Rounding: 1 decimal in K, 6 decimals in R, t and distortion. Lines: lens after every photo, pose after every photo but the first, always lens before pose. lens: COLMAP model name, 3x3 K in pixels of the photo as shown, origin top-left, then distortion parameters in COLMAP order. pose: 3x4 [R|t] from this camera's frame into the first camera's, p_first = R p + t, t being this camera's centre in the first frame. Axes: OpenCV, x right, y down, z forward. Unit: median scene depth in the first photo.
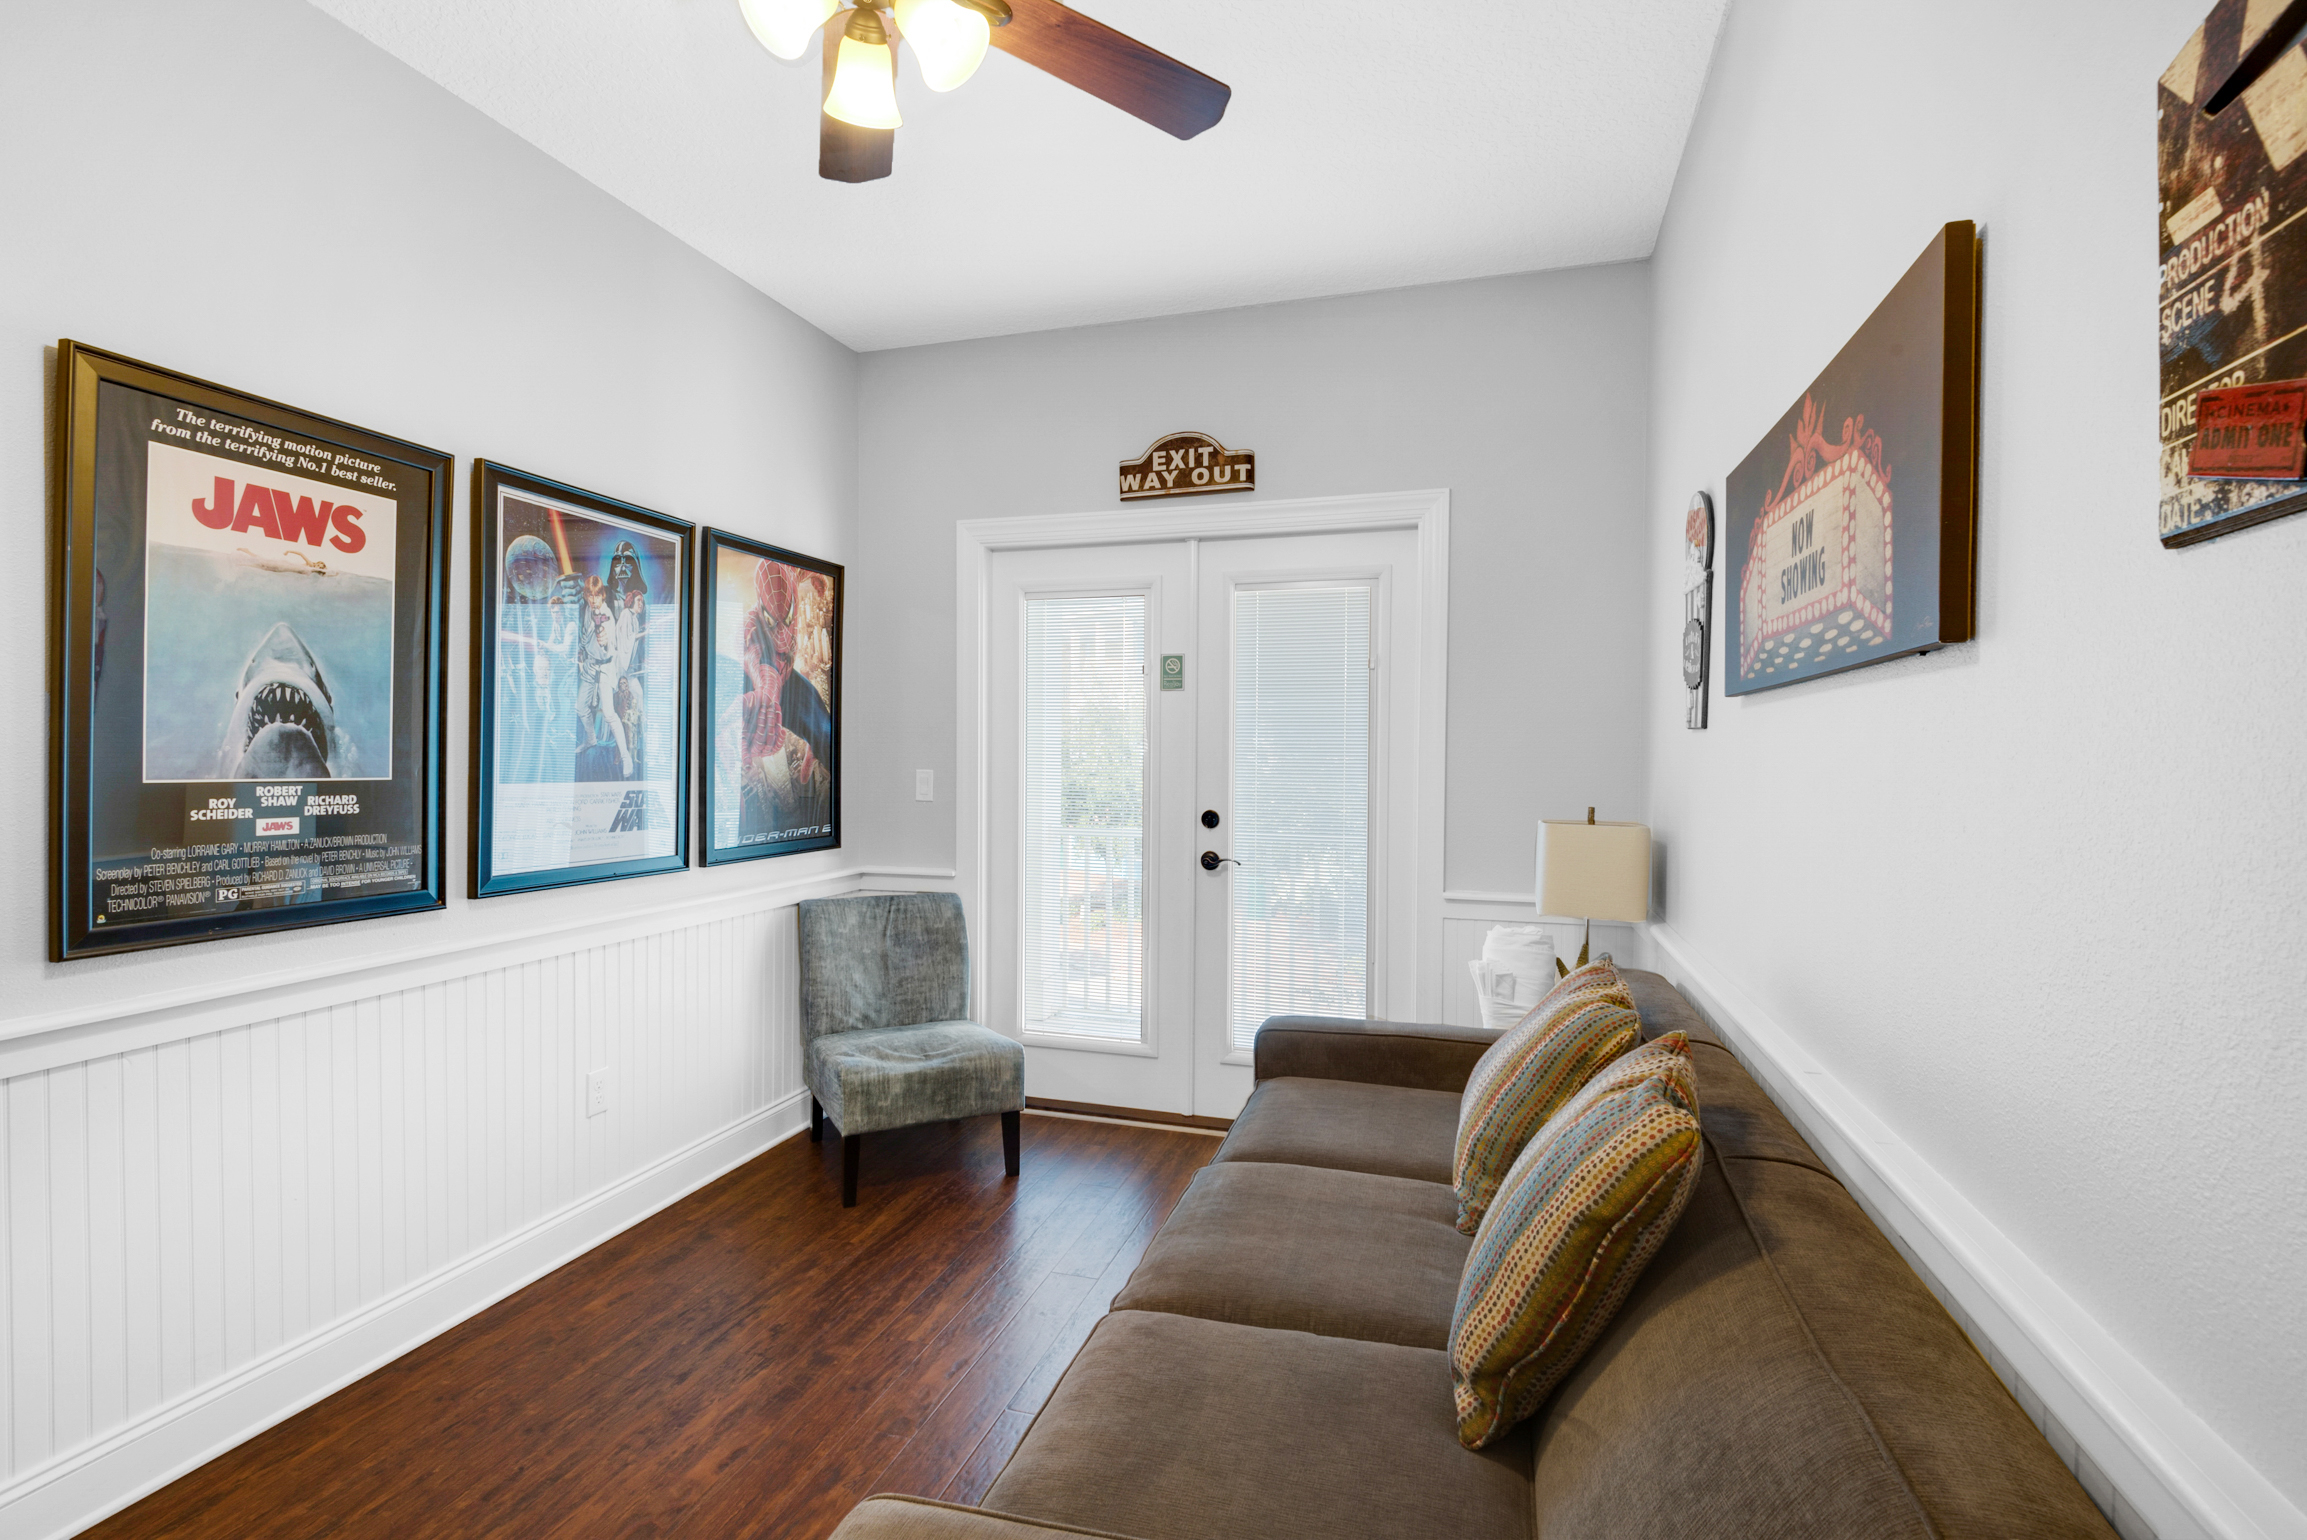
lens RADIAL K [[1072.3, 0, 1153.5], [0, 1072.3, 770.0], [0, 0, 1]] dist [0.020293, 0.000011]
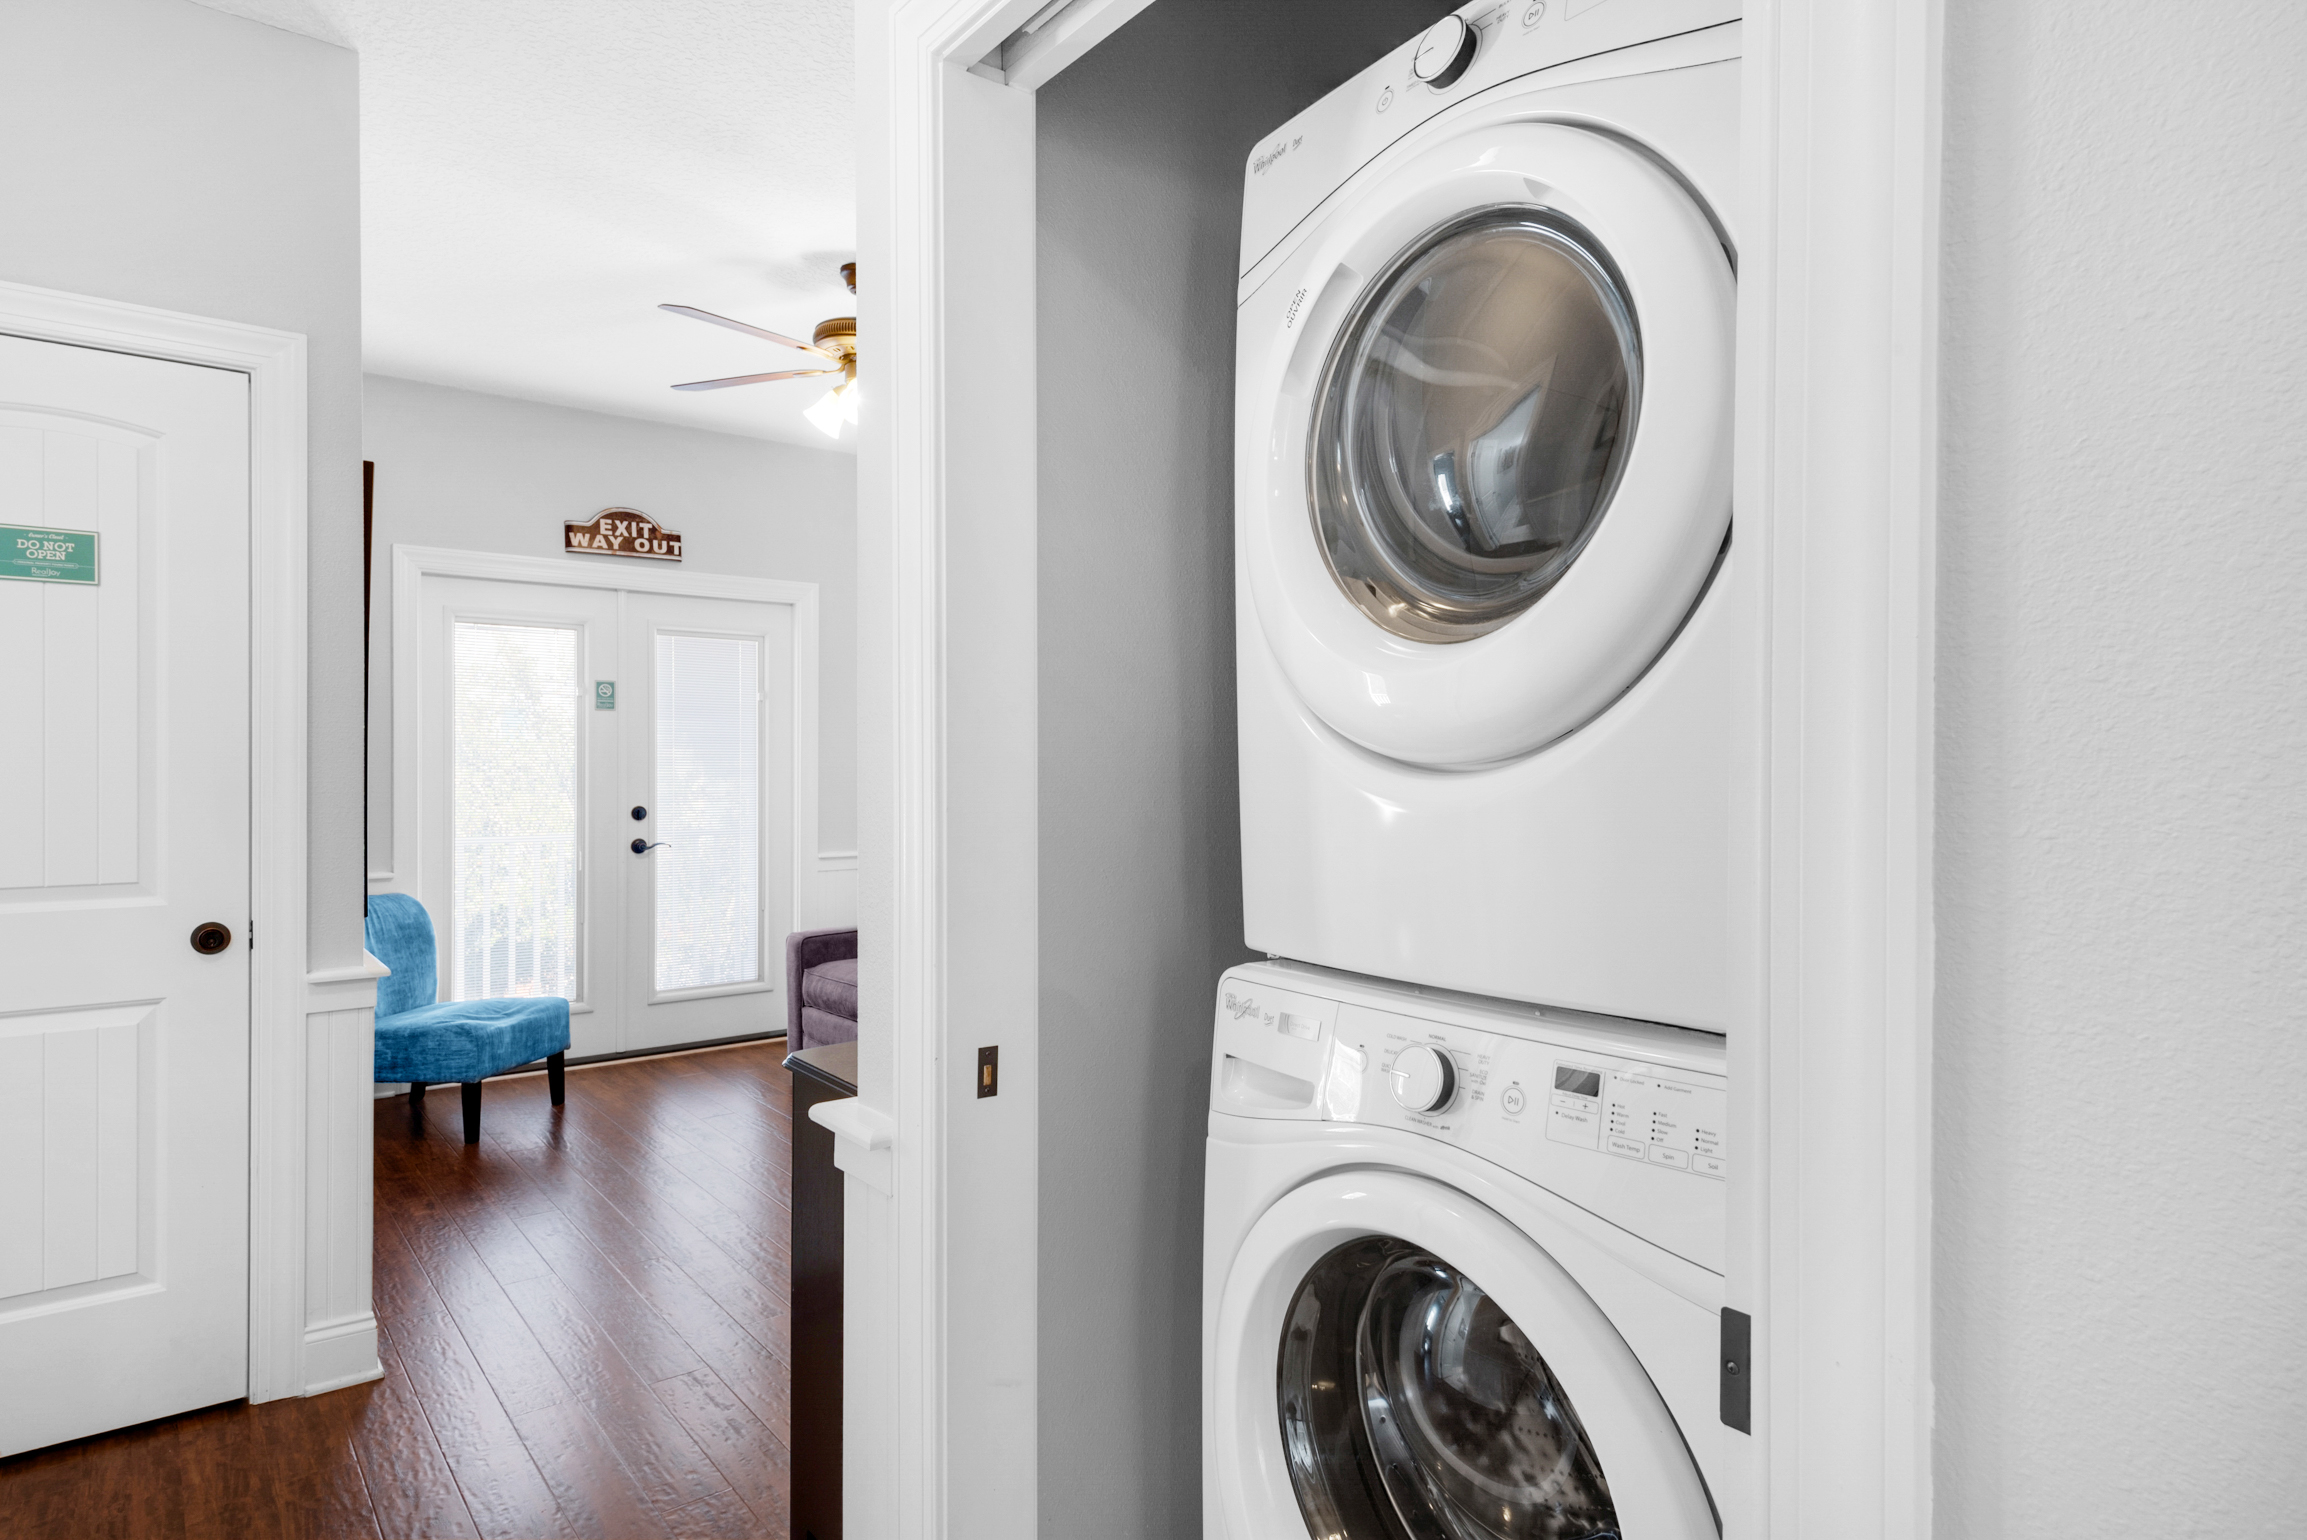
lens RADIAL K [[1283.6, 0, 1153.5], [0, 1283.6, 770.0], [0, 0, 1]] dist [0.000058, 0.000017]
pose [[0.562352, -0.009814, 0.826840, -0.870671], [0.017006, 0.999855, 0.000302, 0.004842], [-0.826723, 0.013892, 0.562437, -0.358791]]
